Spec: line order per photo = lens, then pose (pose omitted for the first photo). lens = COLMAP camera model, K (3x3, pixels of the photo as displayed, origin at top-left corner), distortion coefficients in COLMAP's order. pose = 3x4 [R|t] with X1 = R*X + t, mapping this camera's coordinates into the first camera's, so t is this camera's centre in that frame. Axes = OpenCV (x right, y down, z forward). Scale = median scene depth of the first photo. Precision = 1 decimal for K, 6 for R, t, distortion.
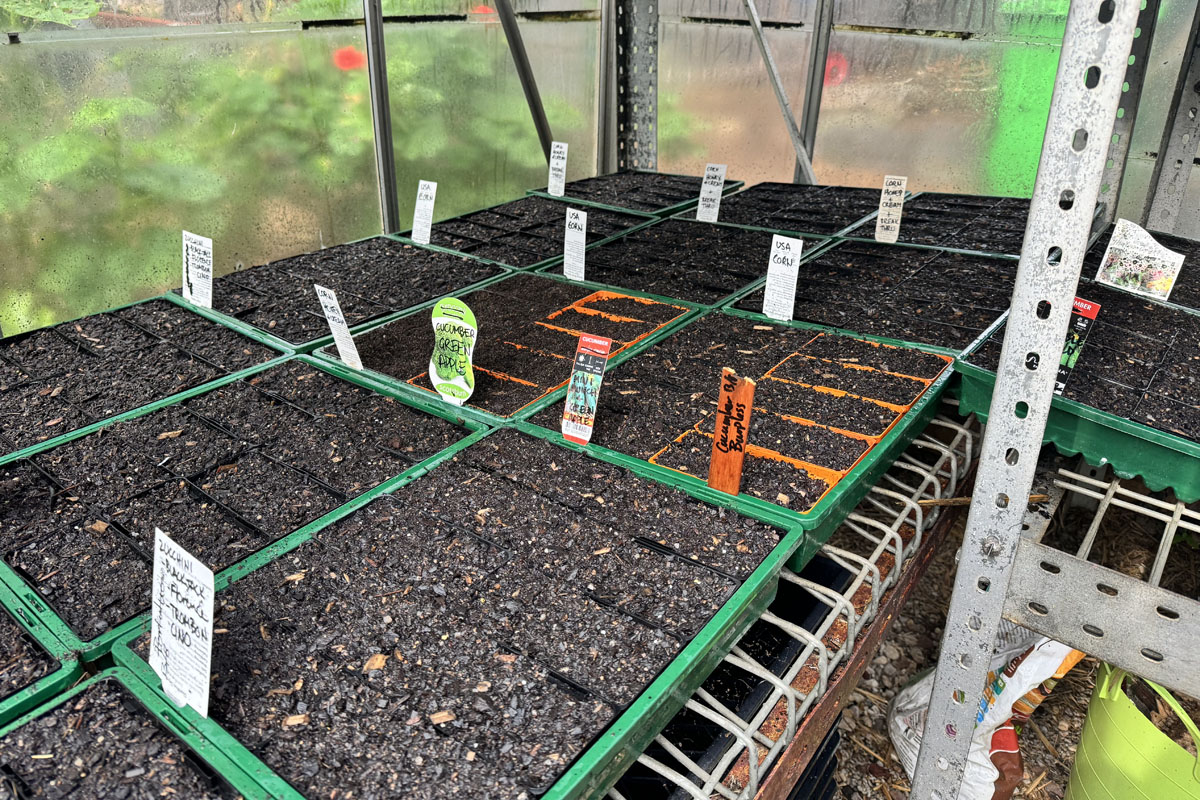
lens RADIAL K [[807.8, 0, 589.9], [0, 807.8, 356.7], [0, 0, 1]] dist [0.060839, -0.065712]
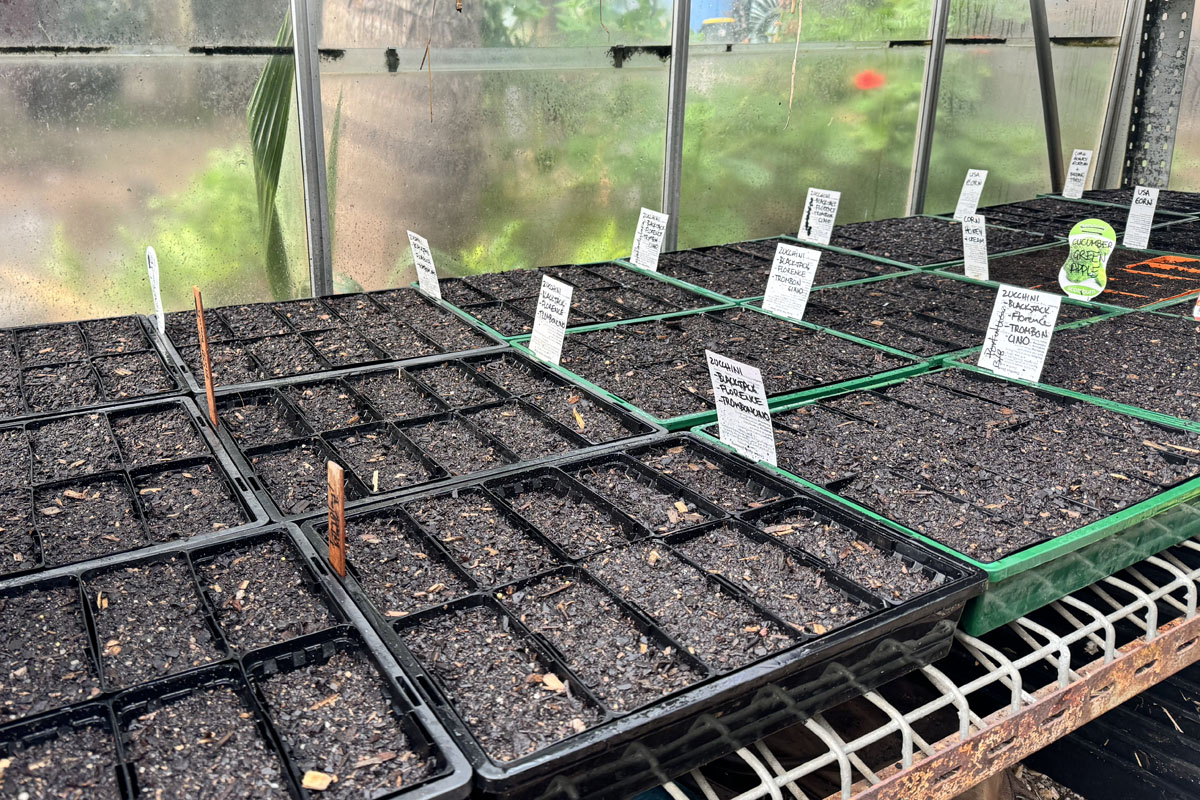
lens RADIAL K [[899.5, 0, 594.5], [0, 899.5, 325.0], [0, 0, 1]] dist [0.007919, -0.002244]
pose [[0.924456, 0.107668, -0.365771, -0.179708], [-0.149589, 0.984808, -0.088188, 0.173230], [0.350719, 0.136241, 0.926517, -0.317746]]
